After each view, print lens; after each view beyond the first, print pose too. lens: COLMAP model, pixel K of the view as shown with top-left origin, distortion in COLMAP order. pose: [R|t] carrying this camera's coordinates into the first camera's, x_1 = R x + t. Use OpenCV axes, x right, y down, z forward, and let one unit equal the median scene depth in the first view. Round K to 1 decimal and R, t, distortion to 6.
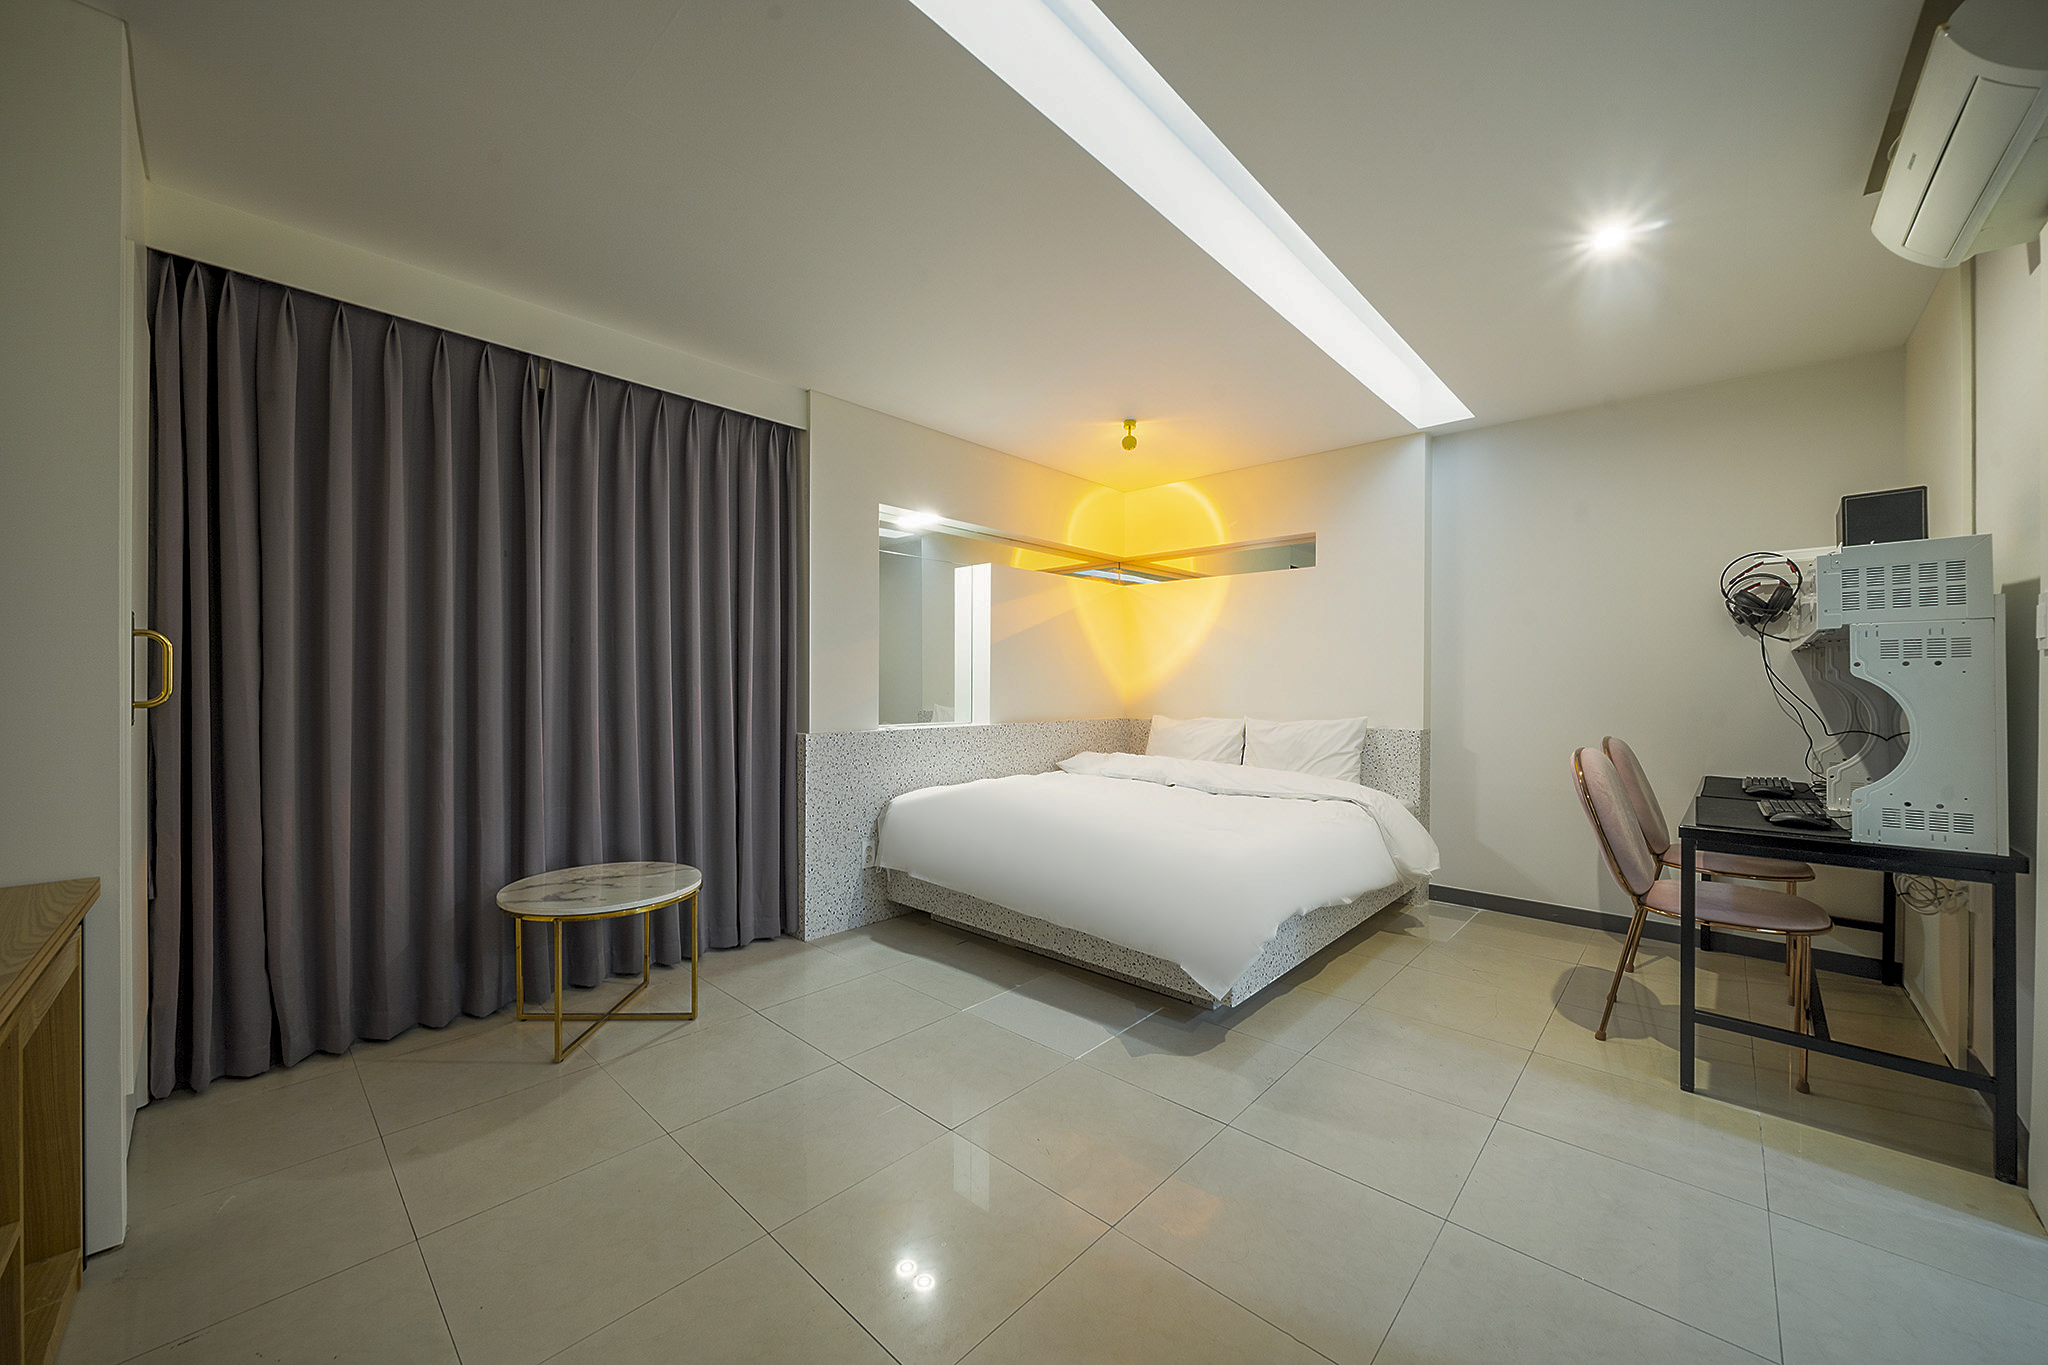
lens RADIAL K [[761.2, 0, 988.7], [0, 761.2, 680.6], [0, 0, 1]] dist [-0.049189, -0.000187]
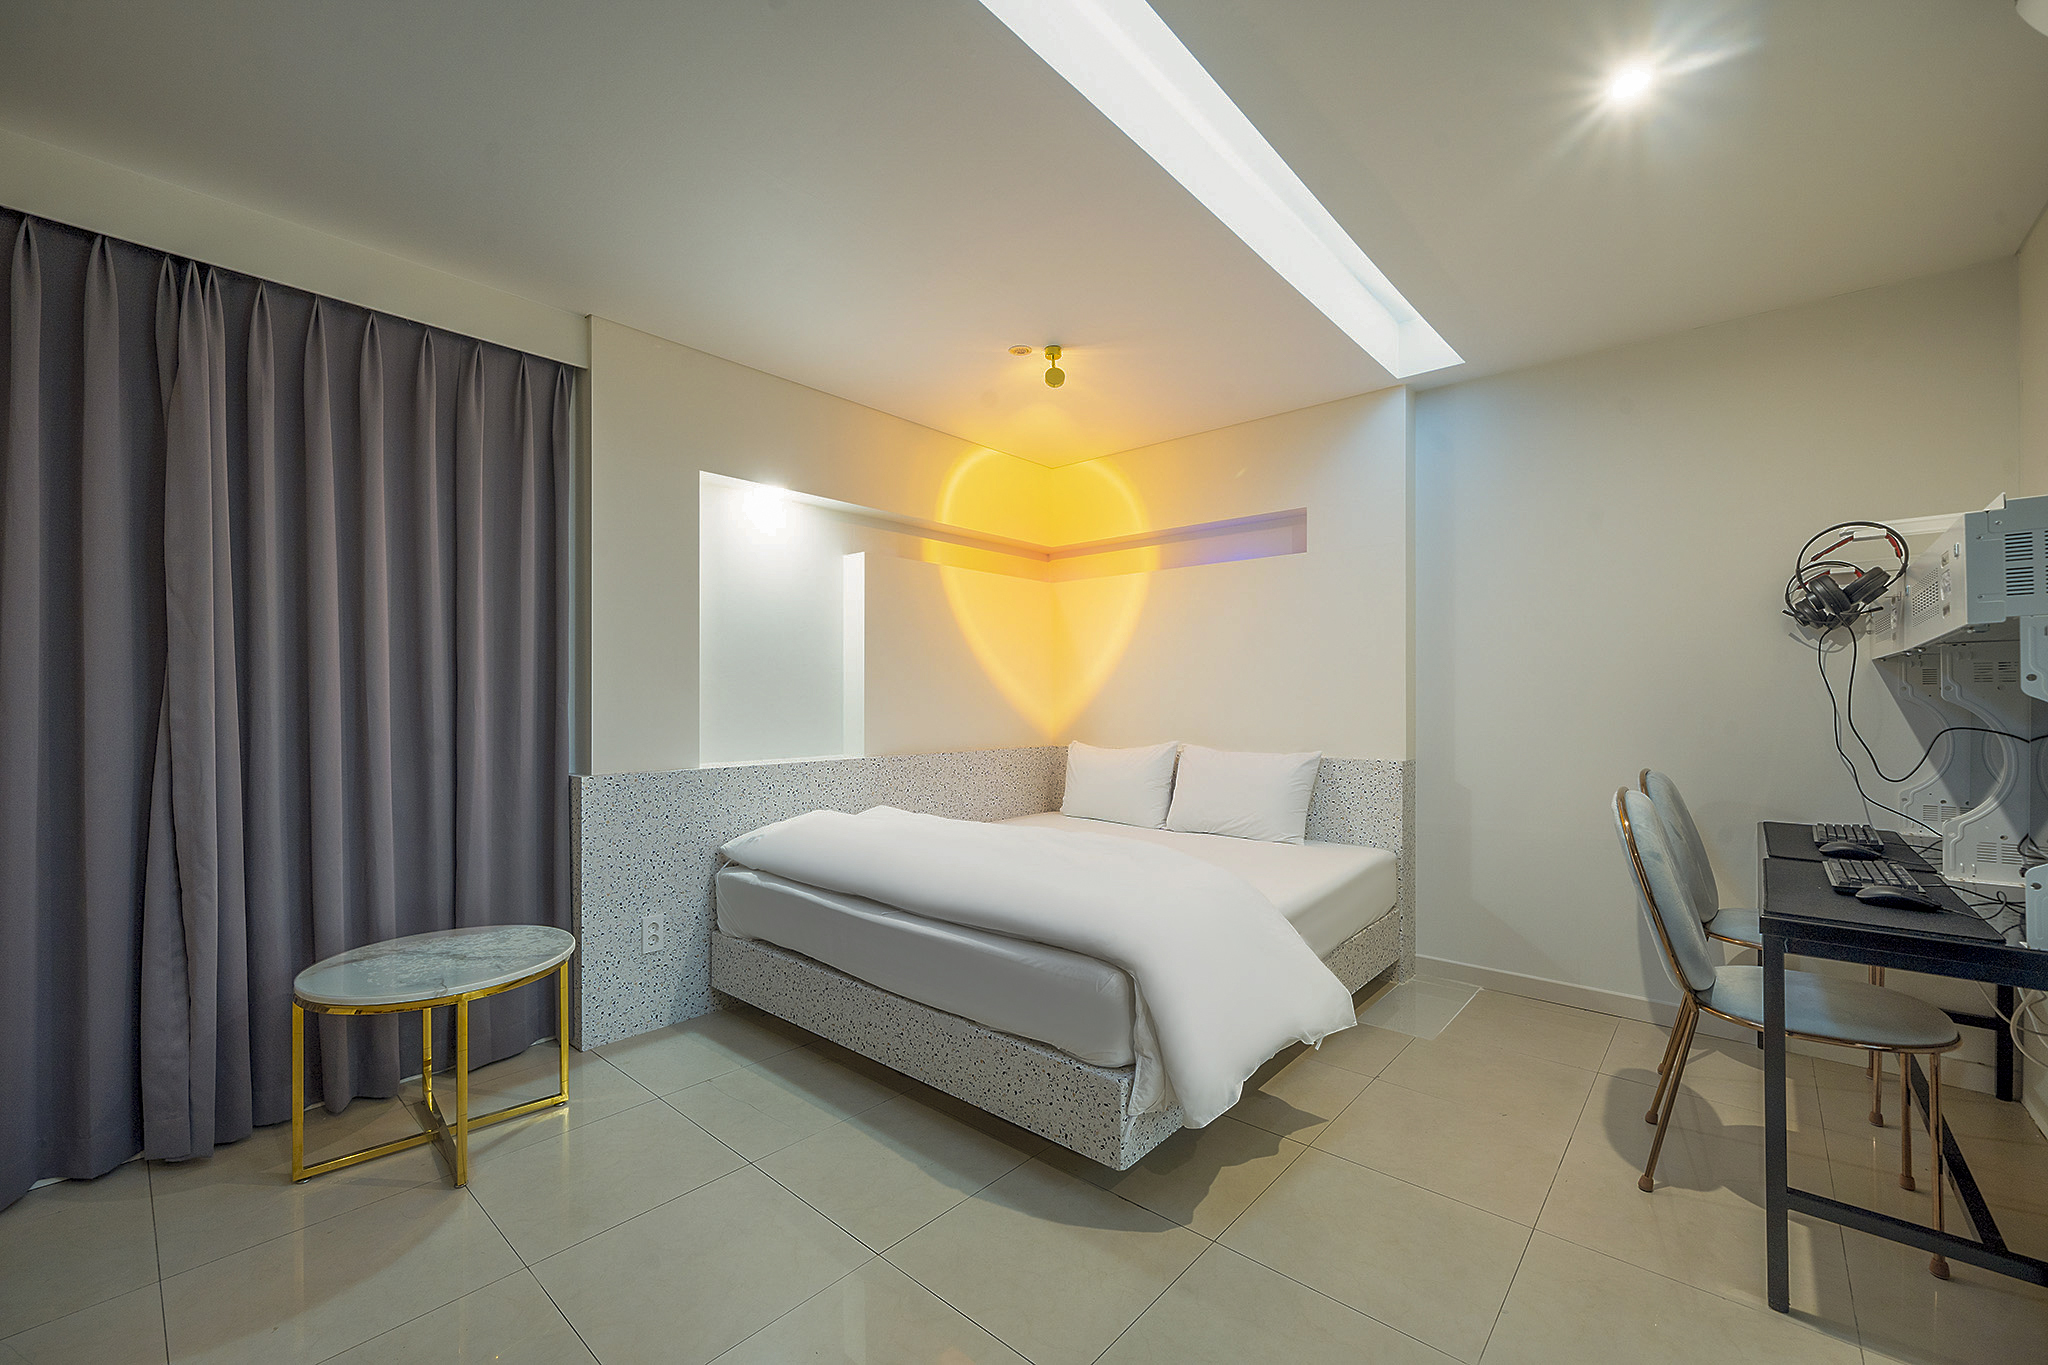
lens RADIAL K [[818.9, 0, 1024.0], [0, 818.9, 682.5], [0, 0, 1]] dist [0.000277, -0.016500]
pose [[0.998621, -0.008056, 0.051879, 0.136926], [0.009274, 0.999686, -0.023286, 0.001821], [-0.051675, 0.023735, 0.998382, 0.165246]]
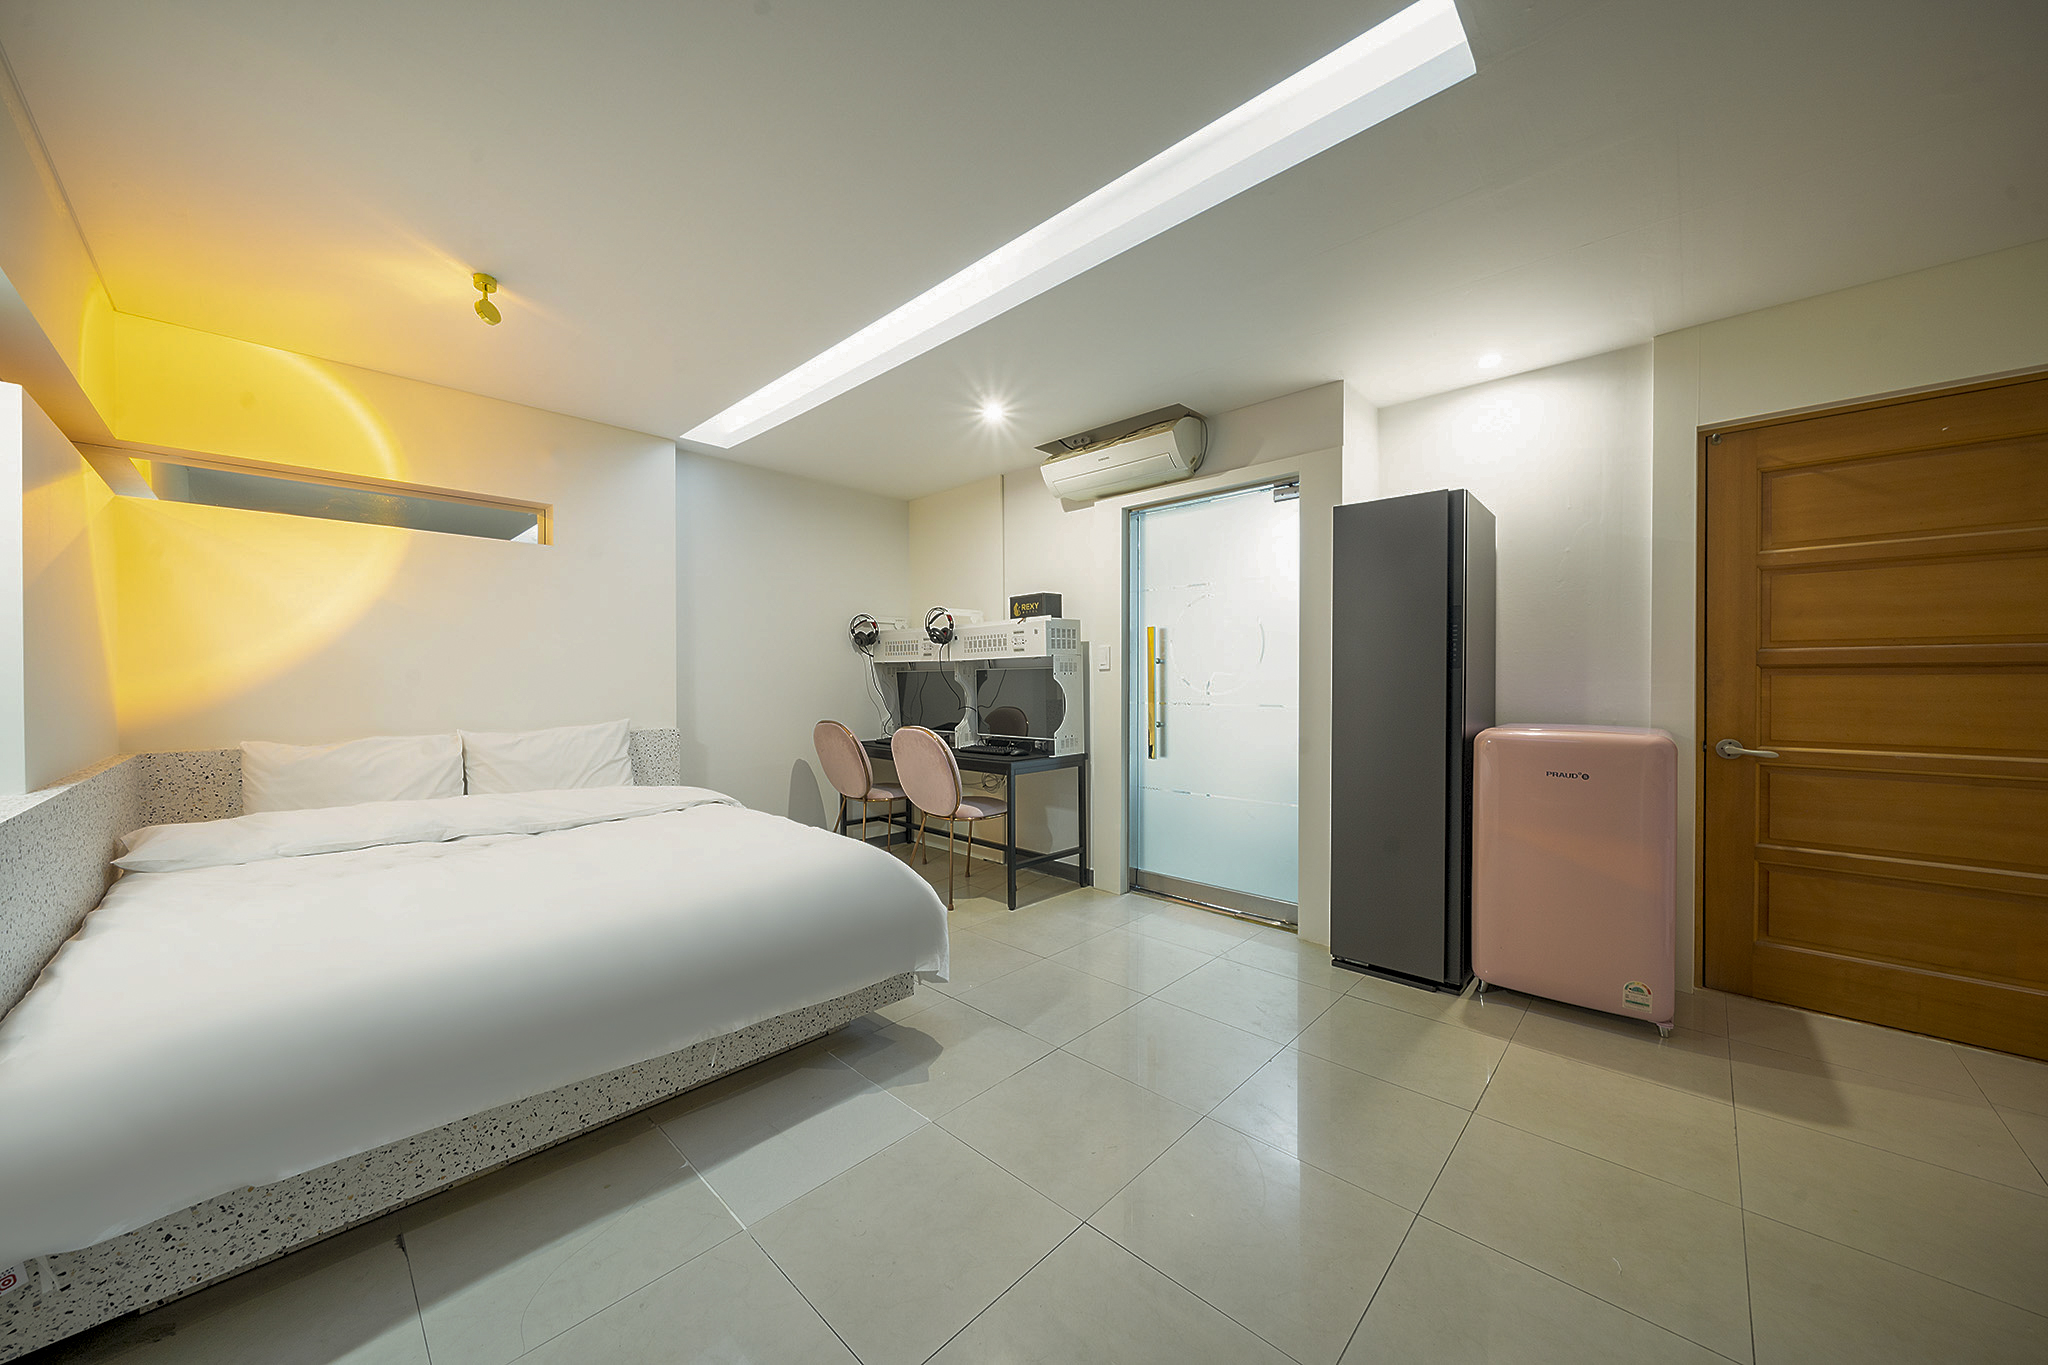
lens RADIAL K [[660.1, 0, 1074.8], [0, 660.1, 685.5], [0, 0, 1]] dist [-0.000260, -0.000078]
pose [[-0.018481, -0.009637, 0.999783, -0.345116], [-0.002947, 0.999950, 0.009584, -0.003849], [-0.999825, -0.002769, -0.018508, 0.456718]]
